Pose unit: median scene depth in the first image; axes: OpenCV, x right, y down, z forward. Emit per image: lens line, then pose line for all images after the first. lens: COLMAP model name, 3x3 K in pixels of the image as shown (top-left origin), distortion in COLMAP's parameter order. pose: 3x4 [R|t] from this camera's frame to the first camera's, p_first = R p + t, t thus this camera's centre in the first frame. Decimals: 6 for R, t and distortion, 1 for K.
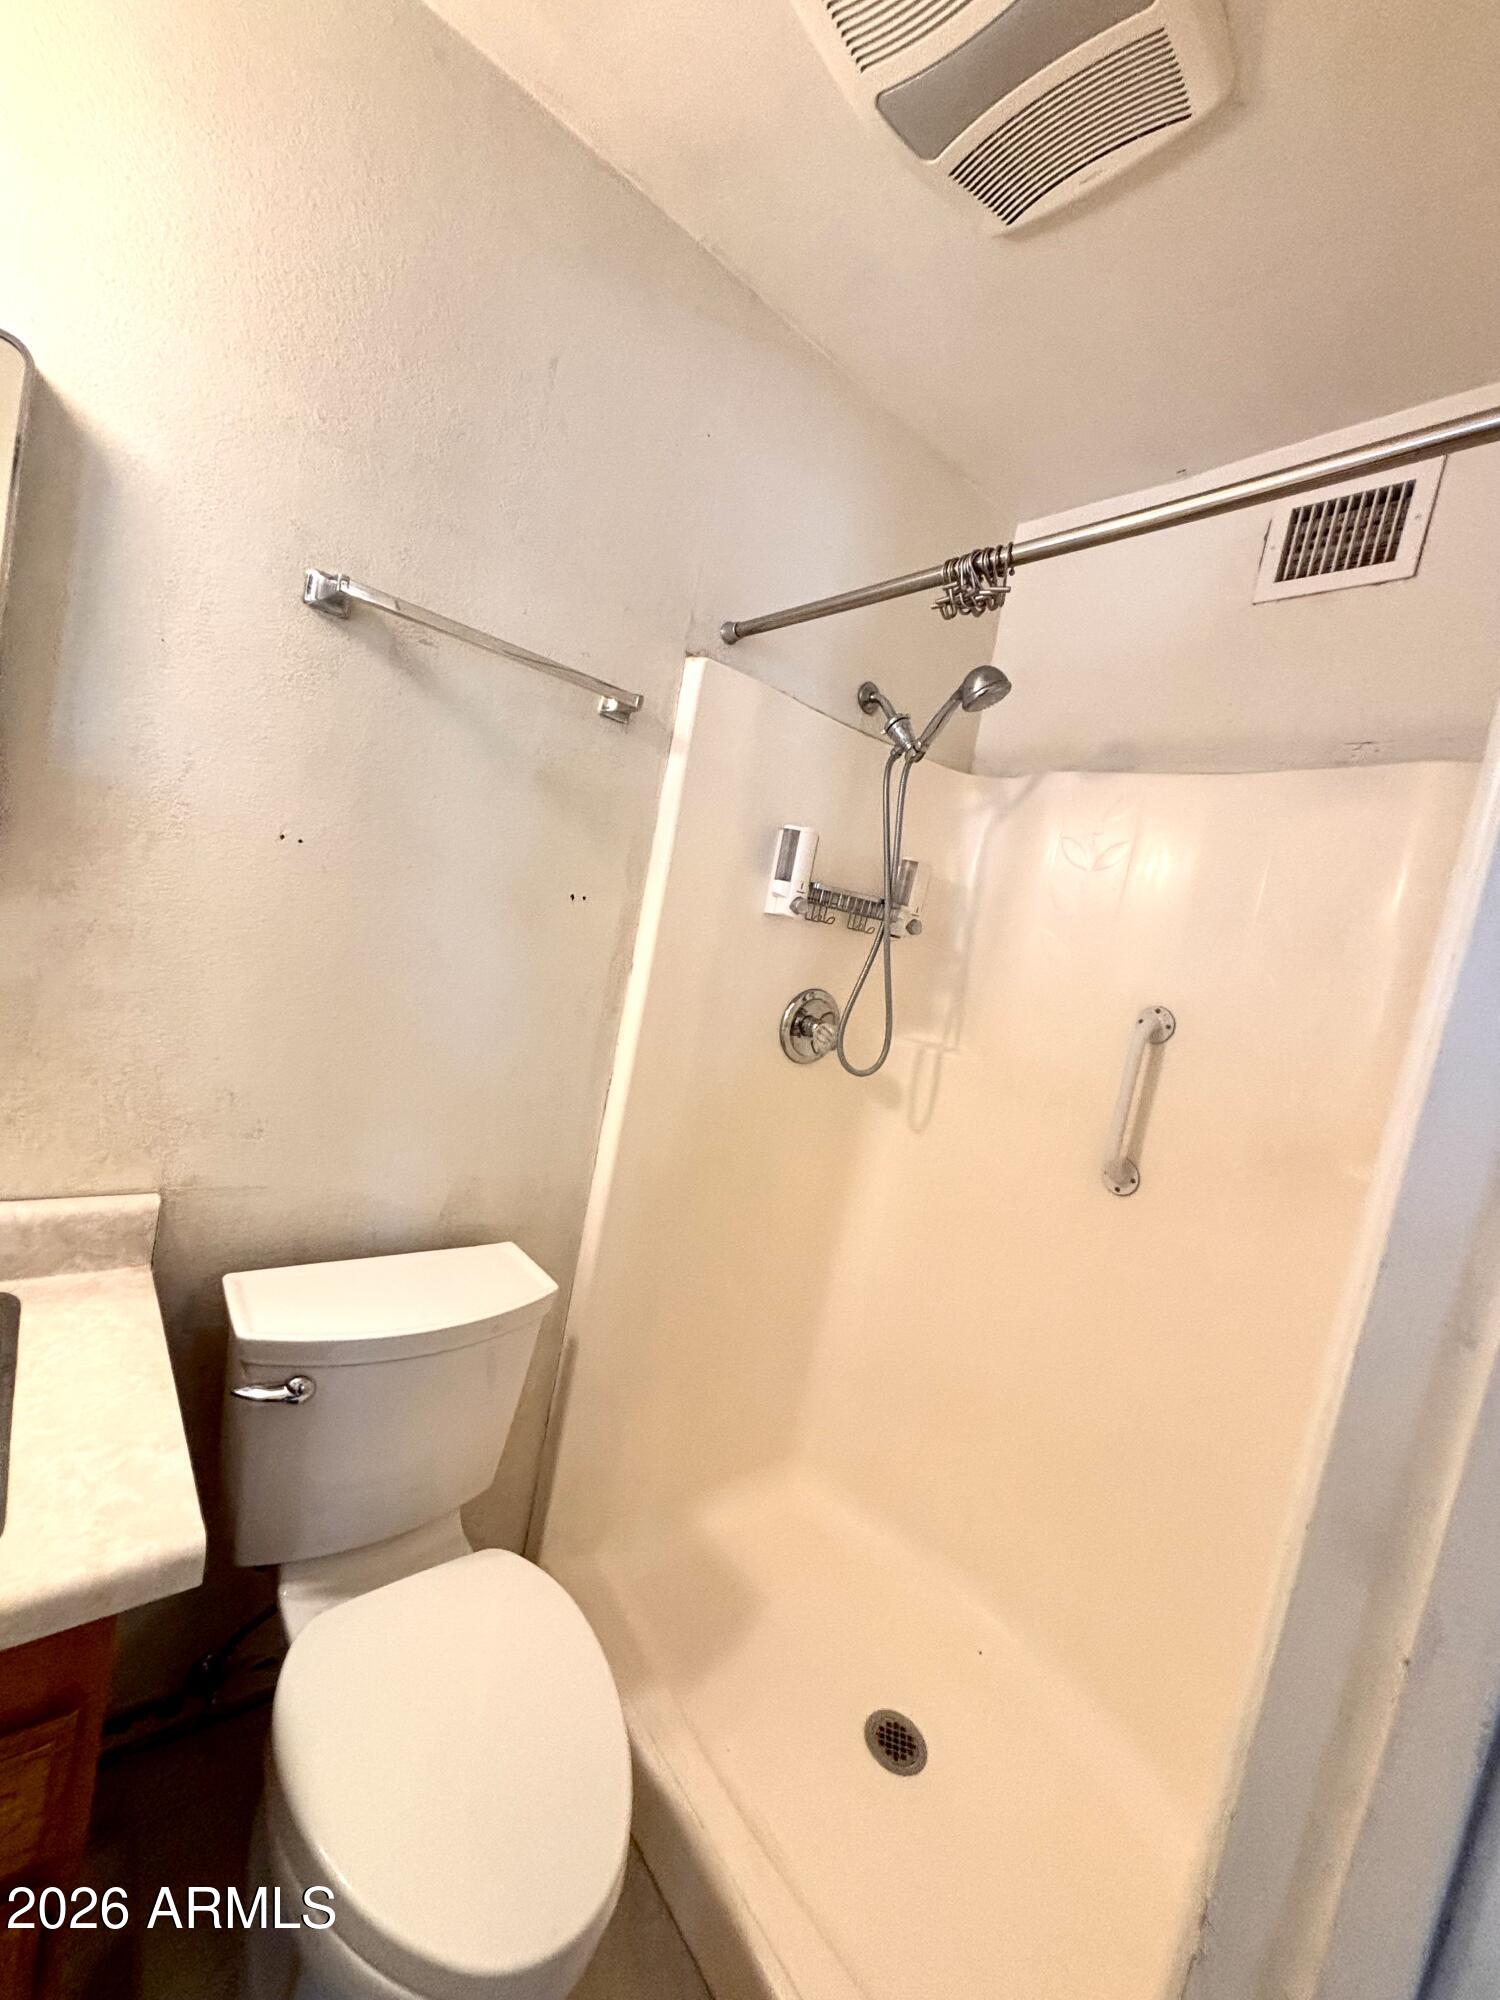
lens RADIAL K [[800.0, 0, 750.0], [0, 800.0, 1000.0], [0, 0, 1]] dist [-0.003864, -0.000609]
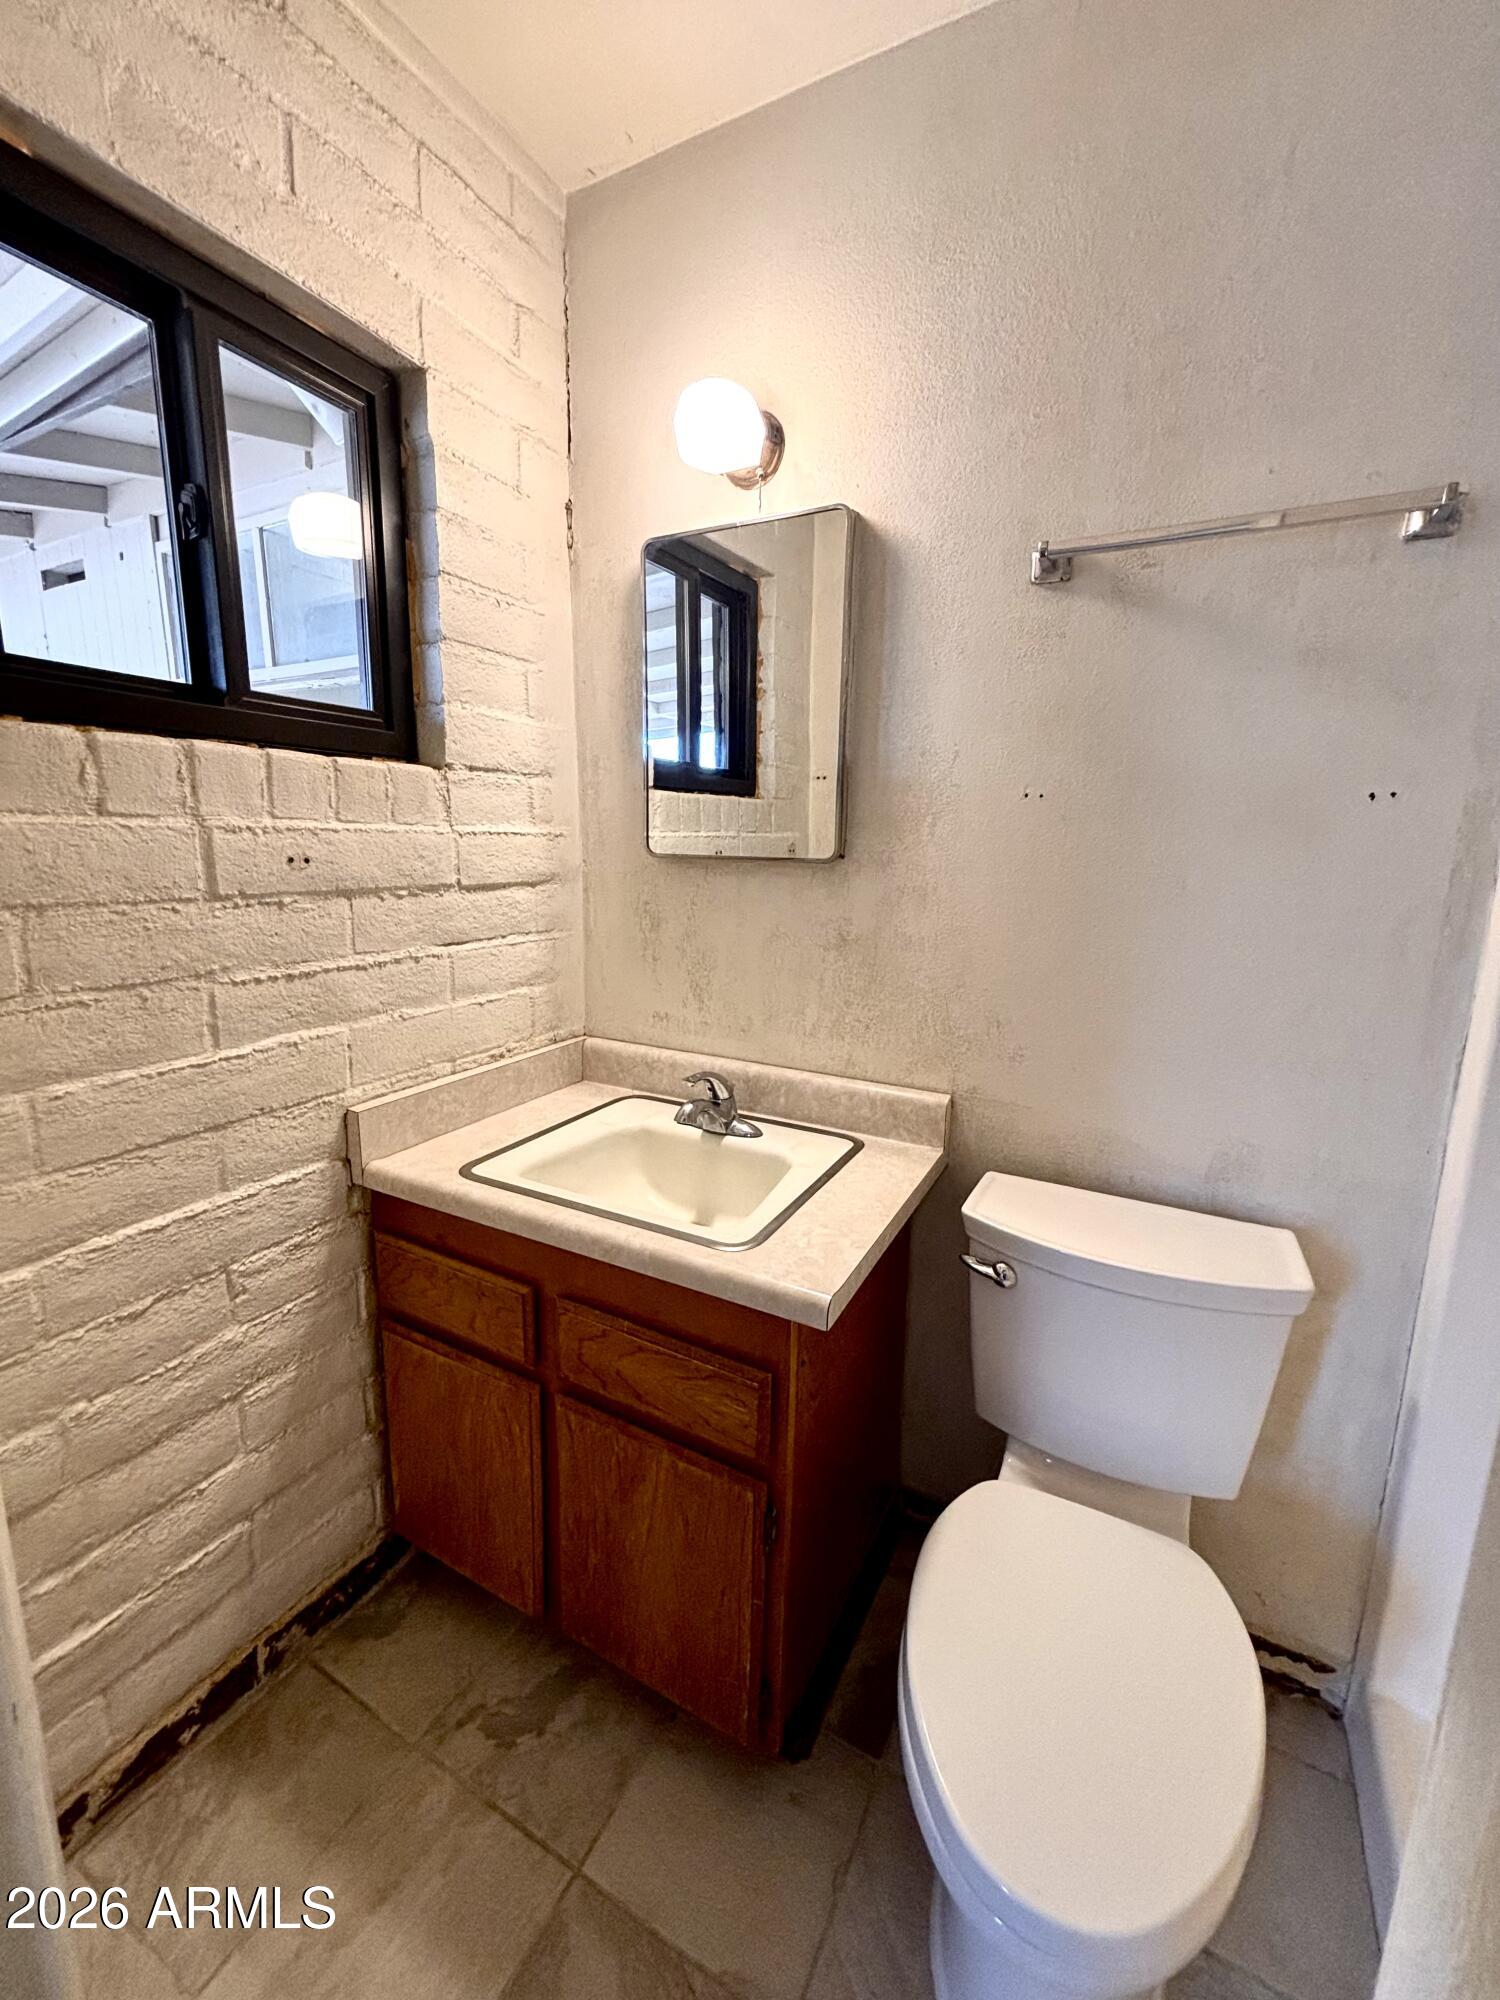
lens RADIAL K [[800.0, 0, 750.0], [0, 800.0, 1000.0], [0, 0, 1]] dist [-0.003864, -0.000609]
pose [[0.362171, -0.008148, -0.932076, 0.347596], [-0.029508, 0.999360, -0.020202, 0.126682], [0.931644, 0.034820, 0.361699, 0.231290]]
